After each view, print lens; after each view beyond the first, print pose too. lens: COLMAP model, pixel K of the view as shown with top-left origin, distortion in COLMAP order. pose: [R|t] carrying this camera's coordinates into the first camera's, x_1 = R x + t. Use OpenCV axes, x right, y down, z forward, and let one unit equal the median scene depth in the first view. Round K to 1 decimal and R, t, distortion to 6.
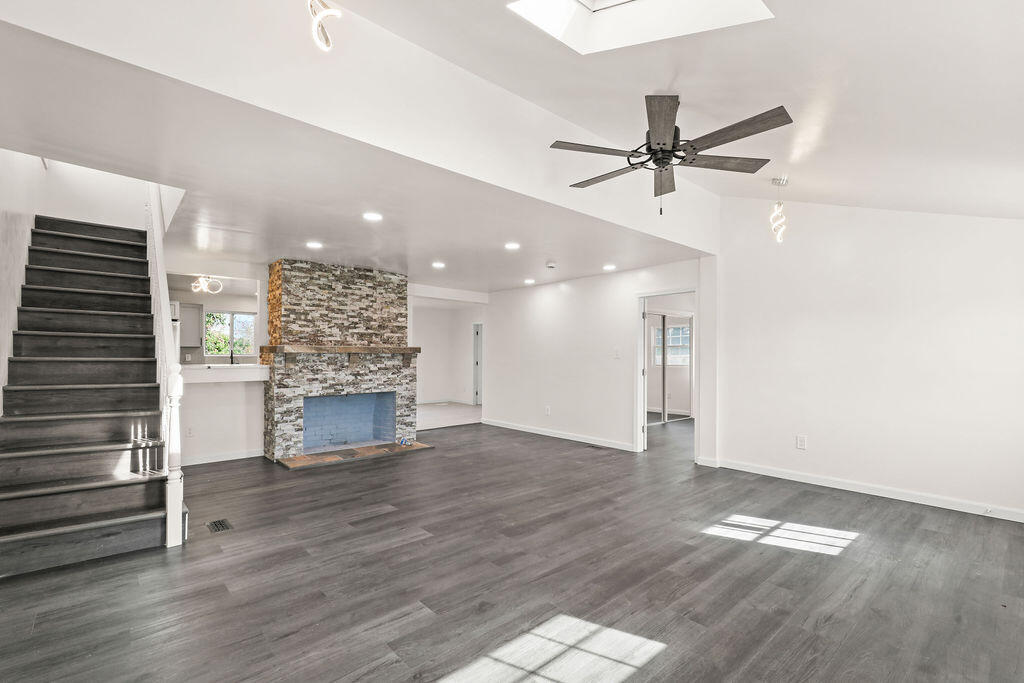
lens RADIAL K [[464.3, 0, 511.7], [0, 464.3, 348.8], [0, 0, 1]] dist [-0.000727, -0.000144]
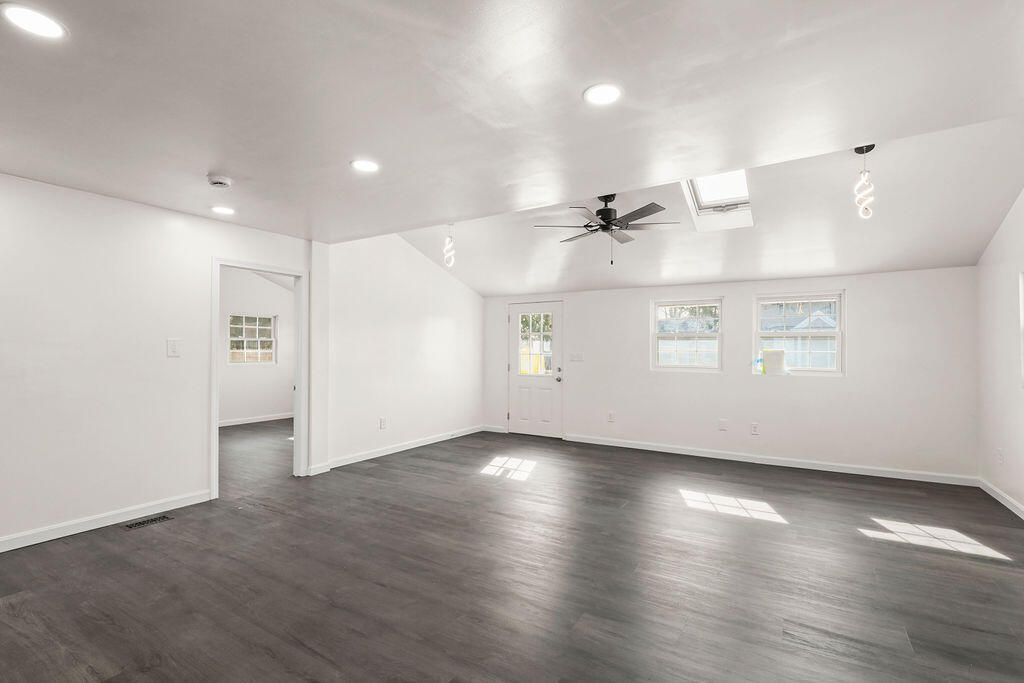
lens RADIAL K [[464.3, 0, 511.7], [0, 464.3, 346.0], [0, 0, 1]] dist [-0.000727, -0.000144]
pose [[-0.299126, 0.008480, 0.954176, -0.670935], [-0.015240, 0.999791, -0.013663, 0.012431], [-0.954092, -0.018628, -0.298934, 1.097039]]
